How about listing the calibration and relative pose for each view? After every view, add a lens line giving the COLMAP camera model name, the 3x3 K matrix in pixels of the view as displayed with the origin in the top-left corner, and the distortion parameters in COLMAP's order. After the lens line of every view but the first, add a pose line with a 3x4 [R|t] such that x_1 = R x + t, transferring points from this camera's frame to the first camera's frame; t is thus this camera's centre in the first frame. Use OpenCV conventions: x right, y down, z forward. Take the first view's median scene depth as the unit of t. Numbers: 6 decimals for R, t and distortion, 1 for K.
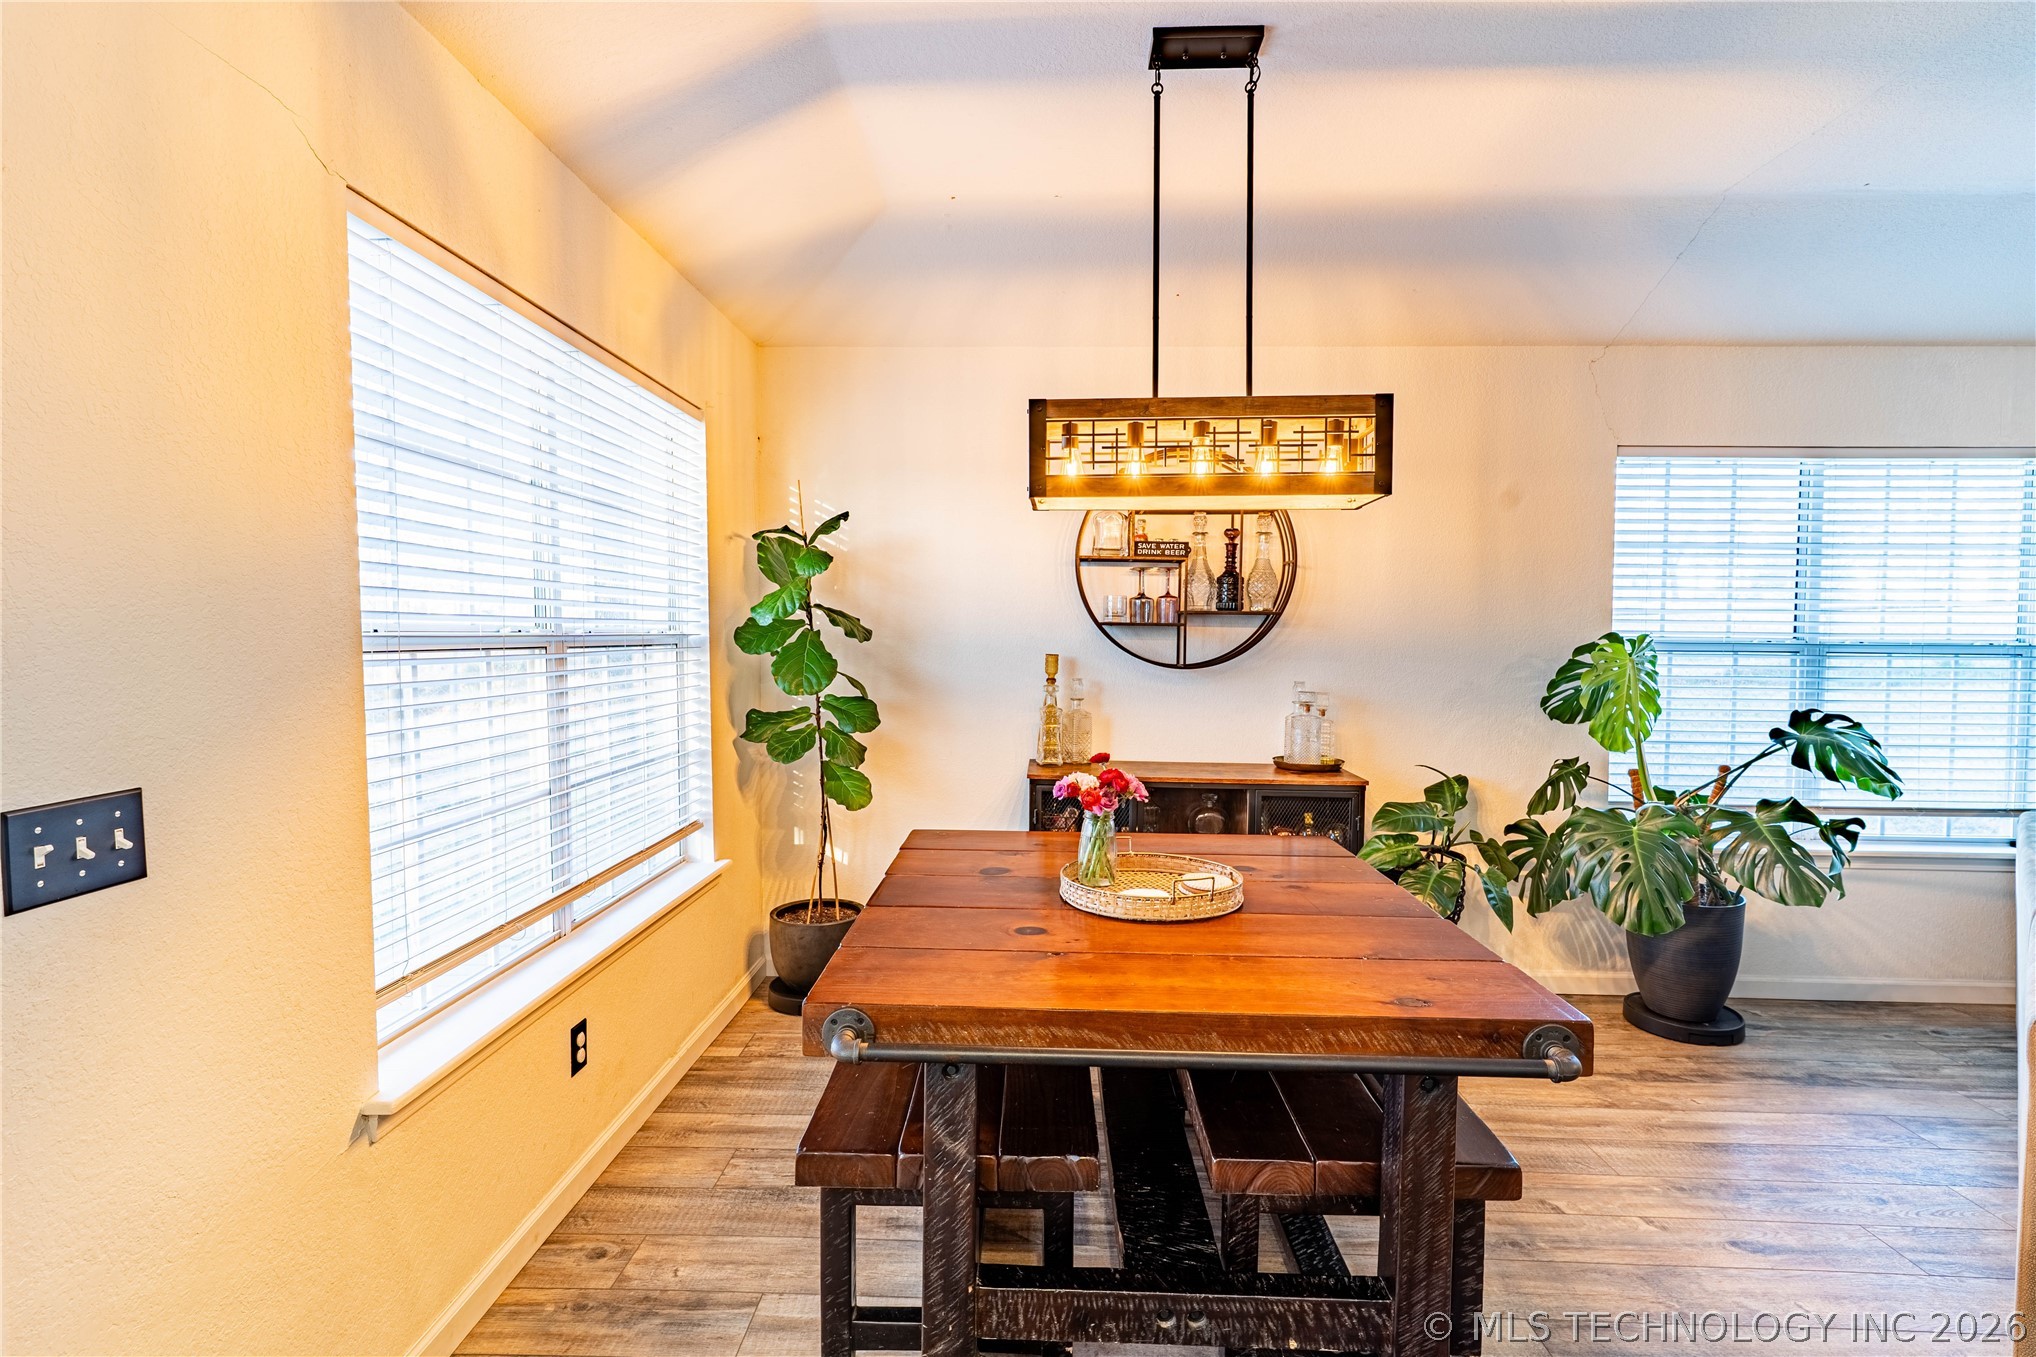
lens RADIAL K [[951.1, 0, 1023.9], [0, 951.1, 663.3], [0, 0, 1]] dist [0.001564, -0.000059]
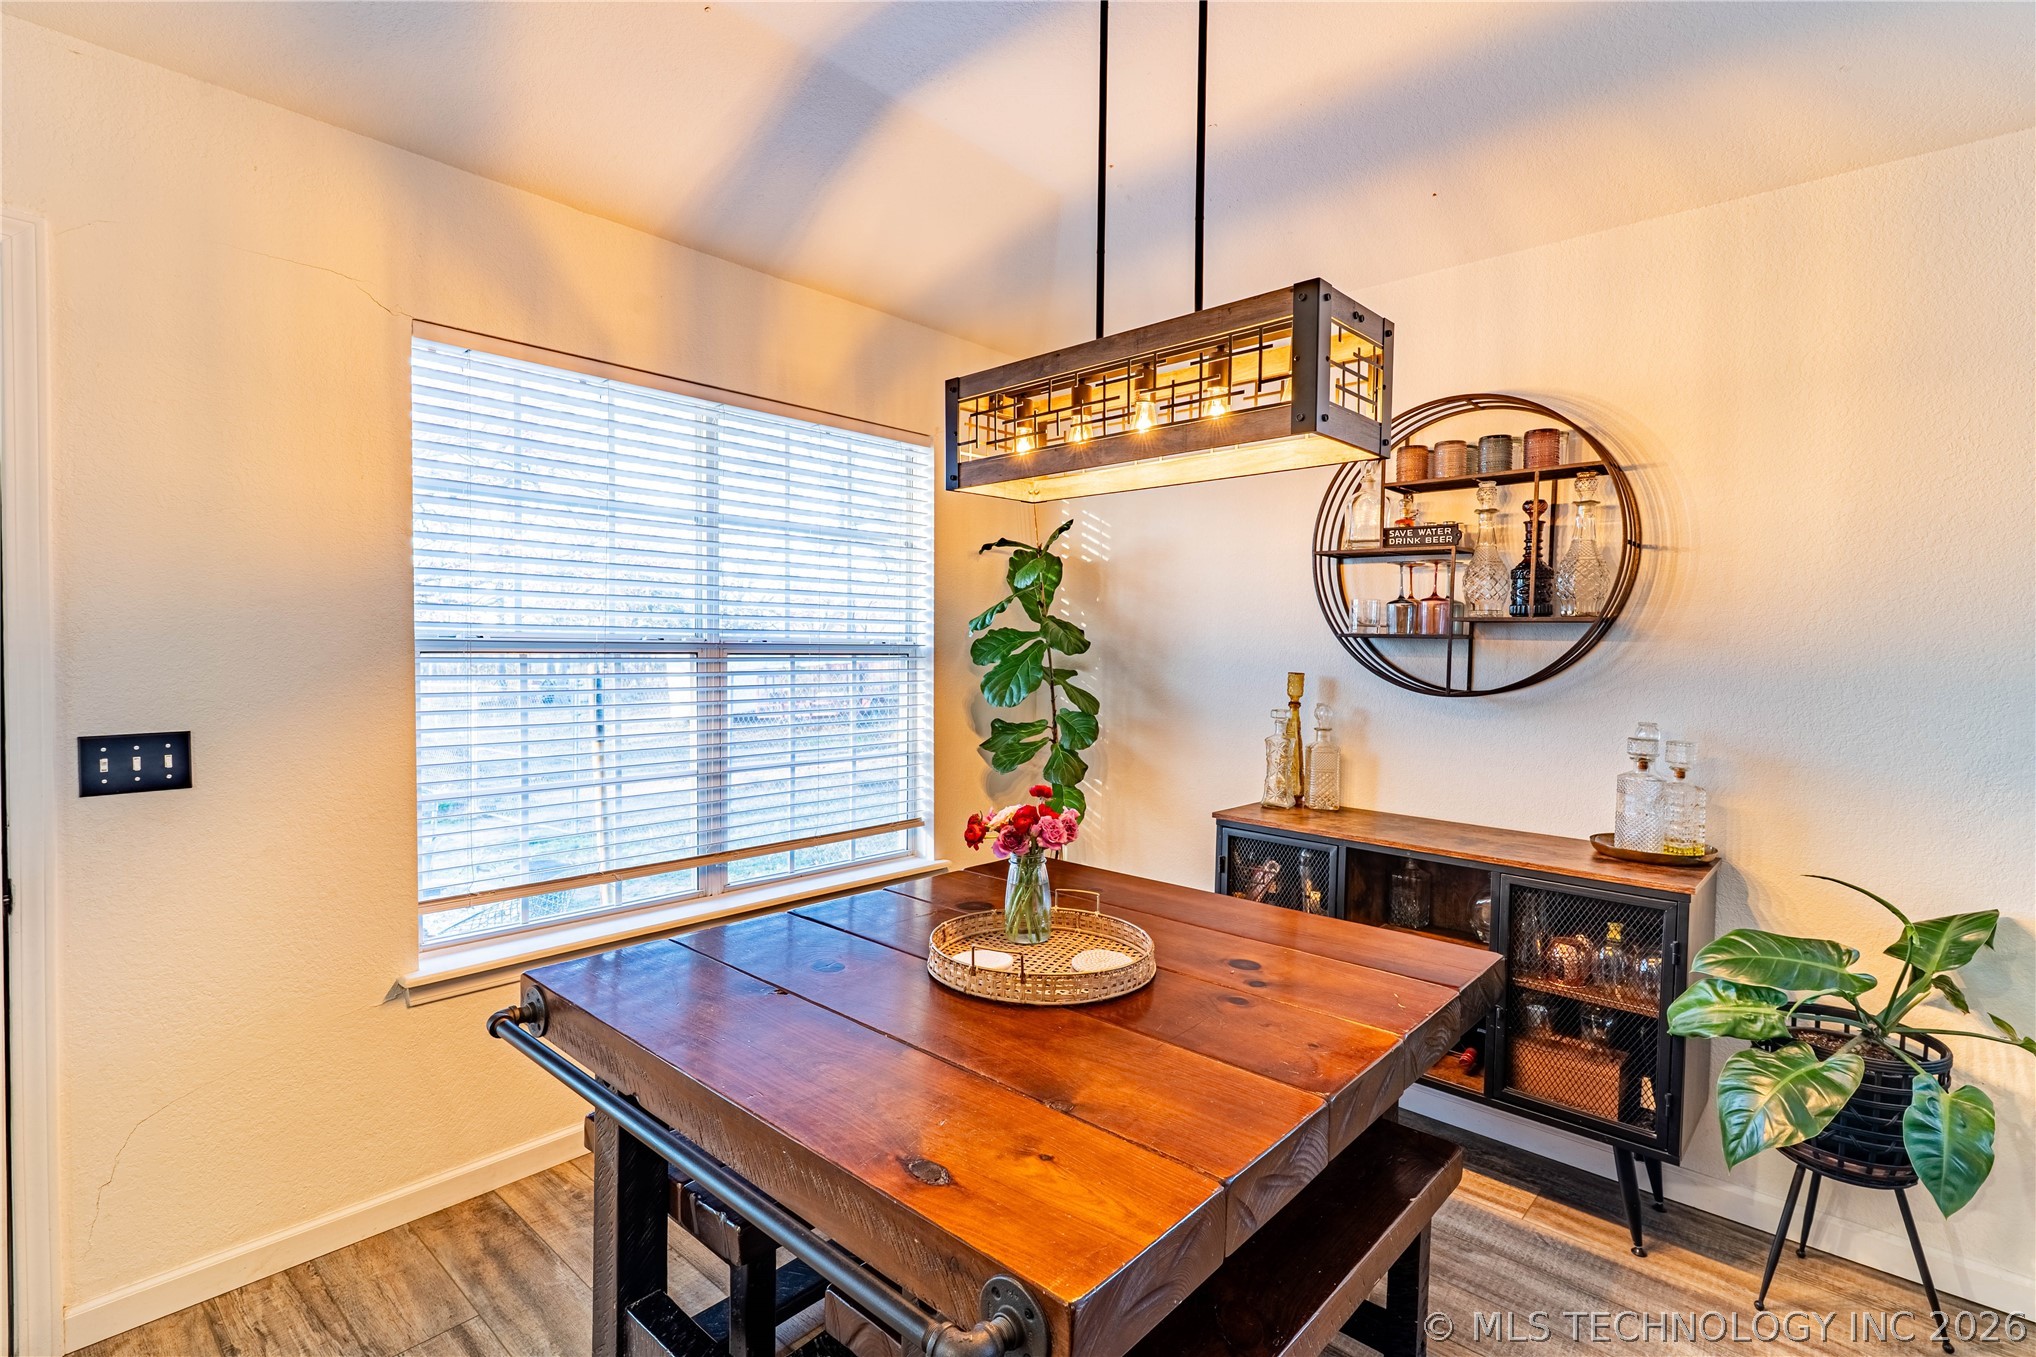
lens RADIAL K [[960.0, 0, 1015.1], [0, 960.0, 666.4], [0, 0, 1]] dist [0.000100, -0.000370]
pose [[0.766864, 0.019568, -0.641511, 0.394798], [-0.029818, 0.999542, -0.005156, -0.003660], [0.641116, 0.023083, 0.767096, 0.219554]]
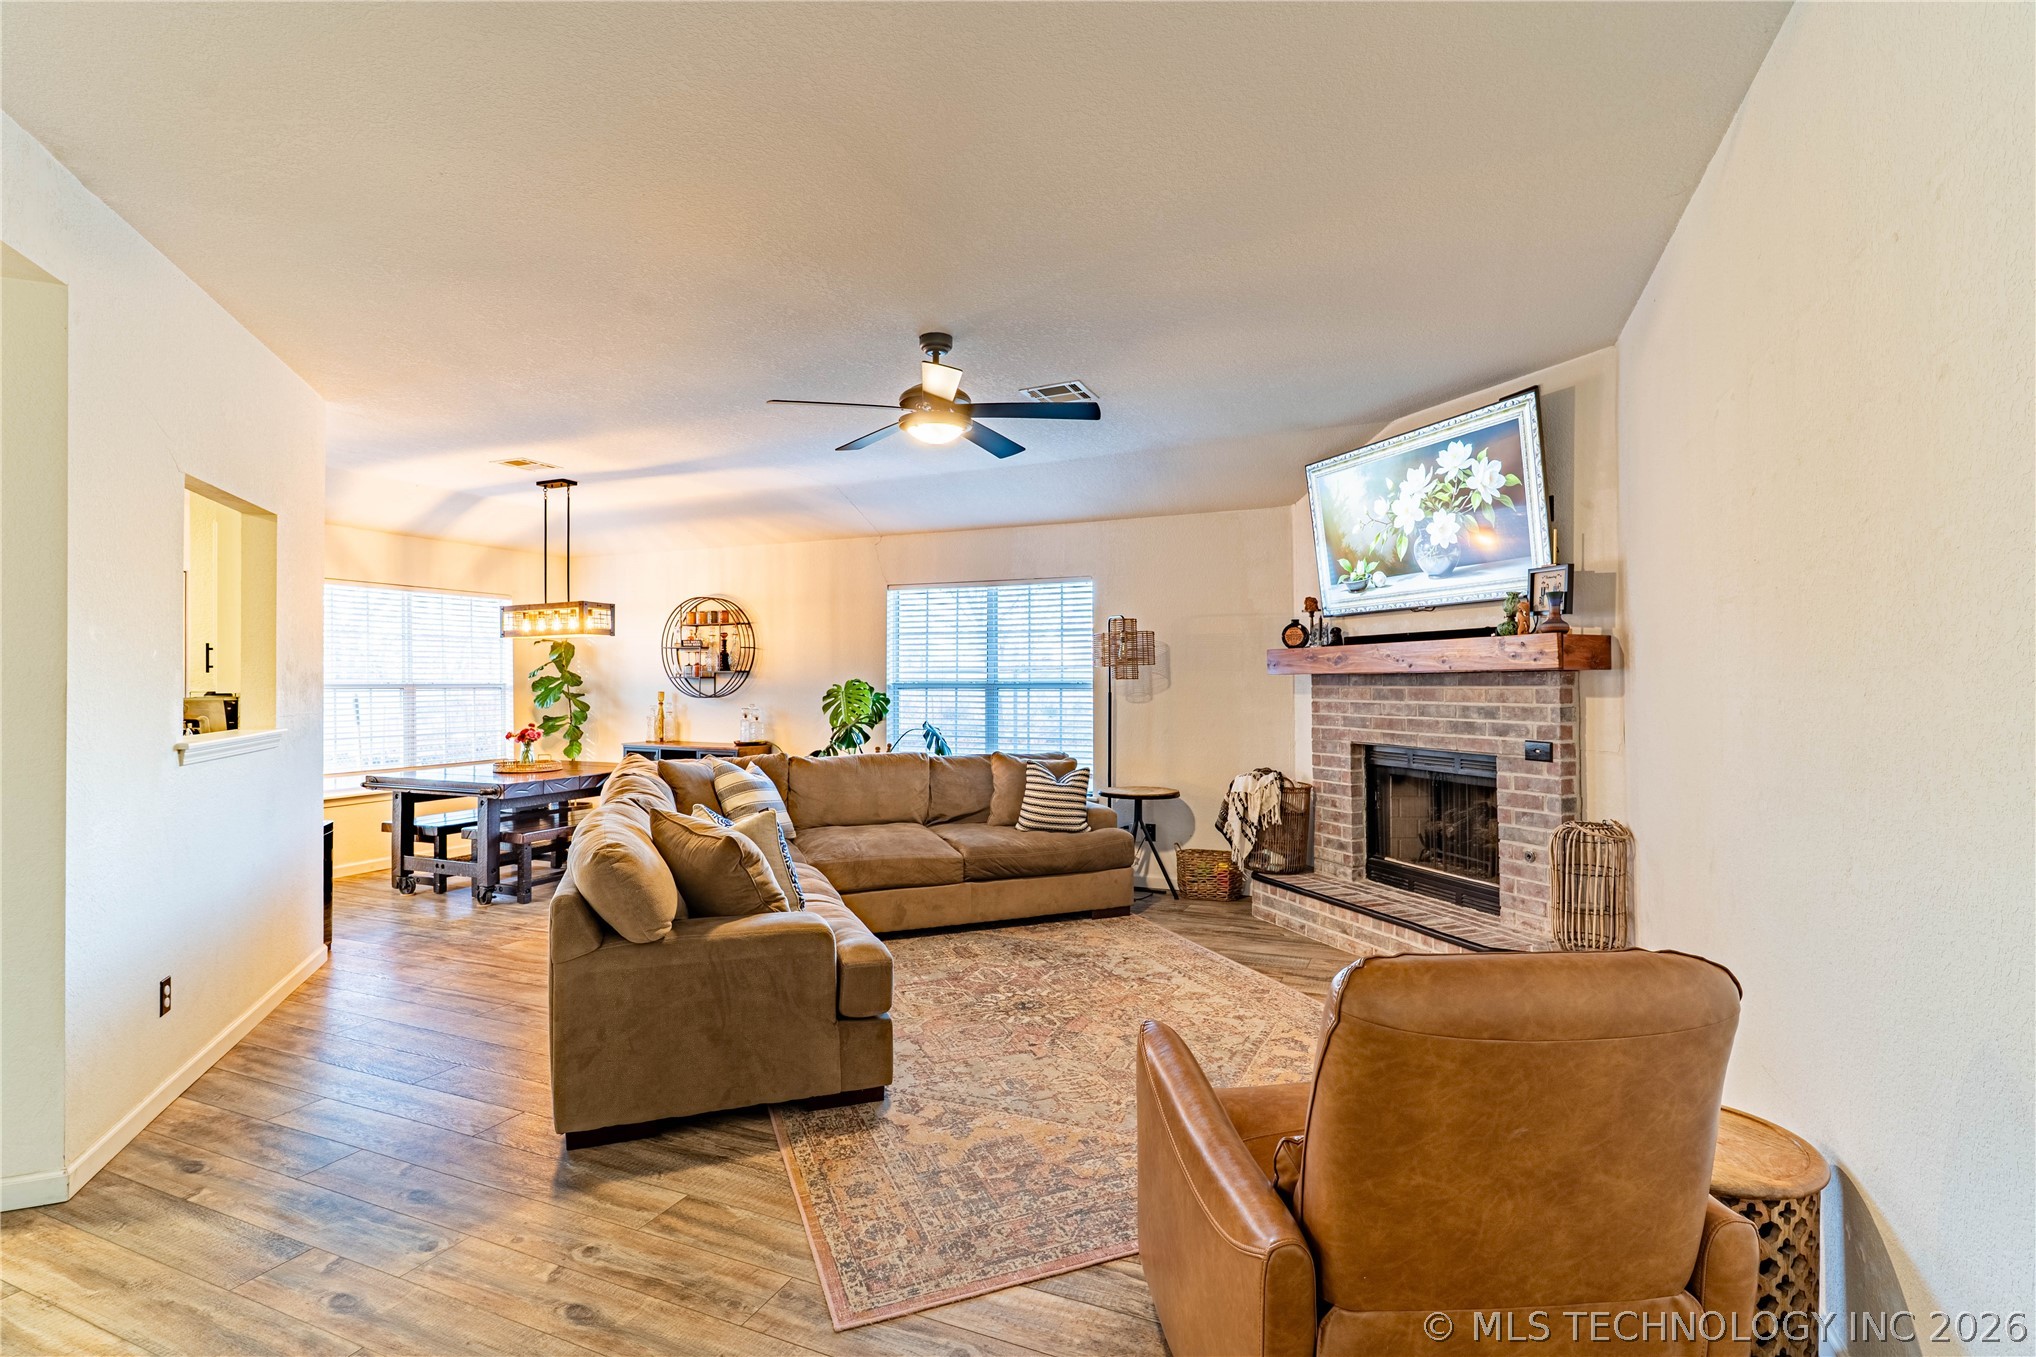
lens RADIAL K [[971.8, 0, 1018.0], [0, 971.8, 678.5], [0, 0, 1]] dist [0.000371, -0.000029]
pose [[0.931605, -0.010984, -0.363306, 1.699769], [-0.003229, 0.999254, -0.038490, 0.046234], [0.363458, 0.037031, 0.930874, -0.831219]]
